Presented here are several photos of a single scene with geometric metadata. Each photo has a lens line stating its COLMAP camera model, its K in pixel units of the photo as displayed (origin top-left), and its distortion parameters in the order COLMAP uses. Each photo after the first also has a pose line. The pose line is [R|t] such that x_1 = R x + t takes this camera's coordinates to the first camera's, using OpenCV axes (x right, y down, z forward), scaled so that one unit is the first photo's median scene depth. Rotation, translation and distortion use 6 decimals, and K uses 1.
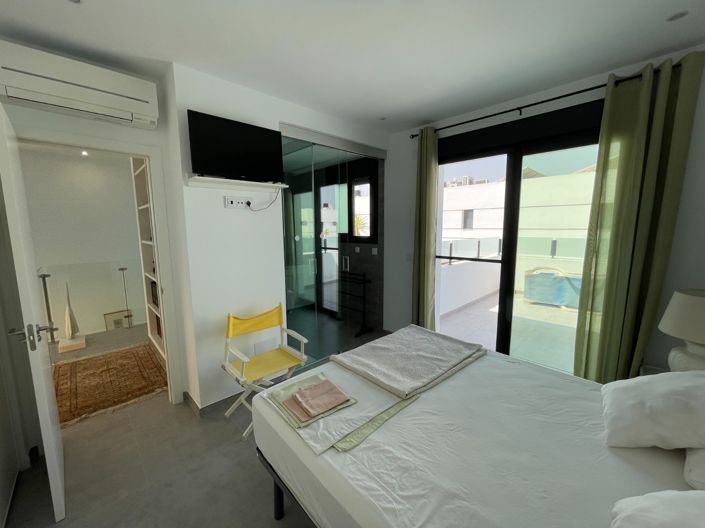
lens RADIAL K [[282.7, 0, 350.0], [0, 282.7, 263.2], [0, 0, 1]] dist [-0.015107, -0.000018]
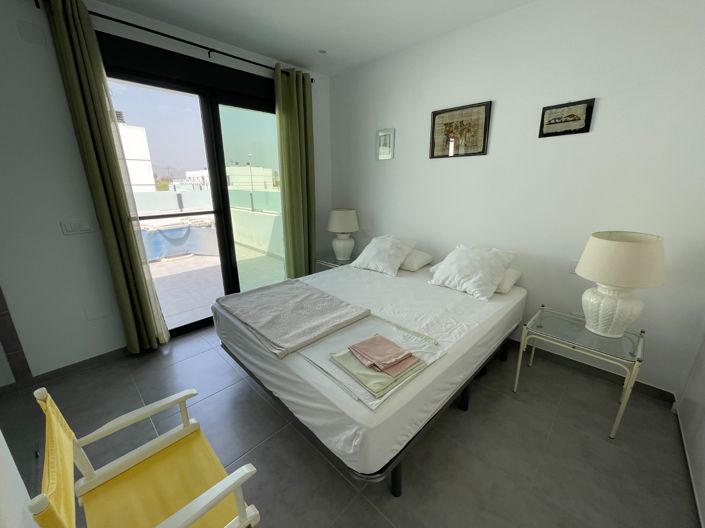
lens RADIAL K [[282.7, 0, 350.0], [0, 282.7, 263.2], [0, 0, 1]] dist [-0.015107, -0.000018]
pose [[-0.039569, -0.266745, 0.962955, -0.601943], [0.127591, 0.954472, 0.269638, -0.050060], [-0.991037, 0.133534, -0.003733, 0.683643]]
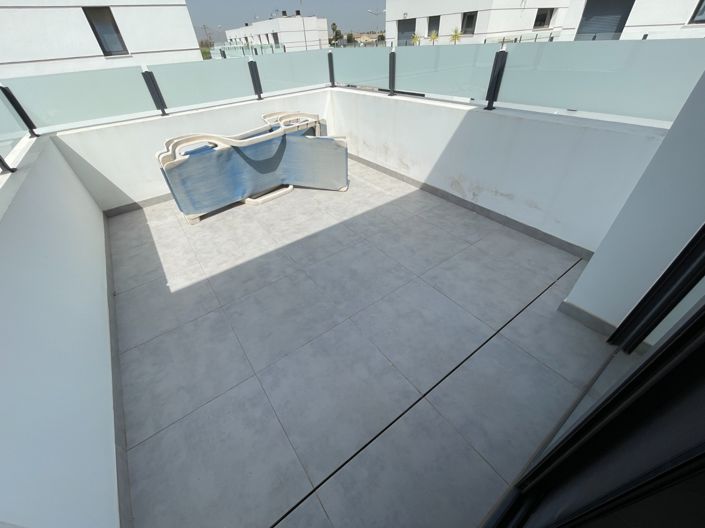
lens RADIAL K [[282.7, 0, 350.0], [0, 282.7, 263.2], [0, 0, 1]] dist [-0.015107, -0.000018]
pose [[0.129815, -0.617544, 0.775750, 0.529190], [0.176737, 0.784252, 0.594737, -0.119271], [-0.975660, 0.059898, 0.210950, 1.454426]]
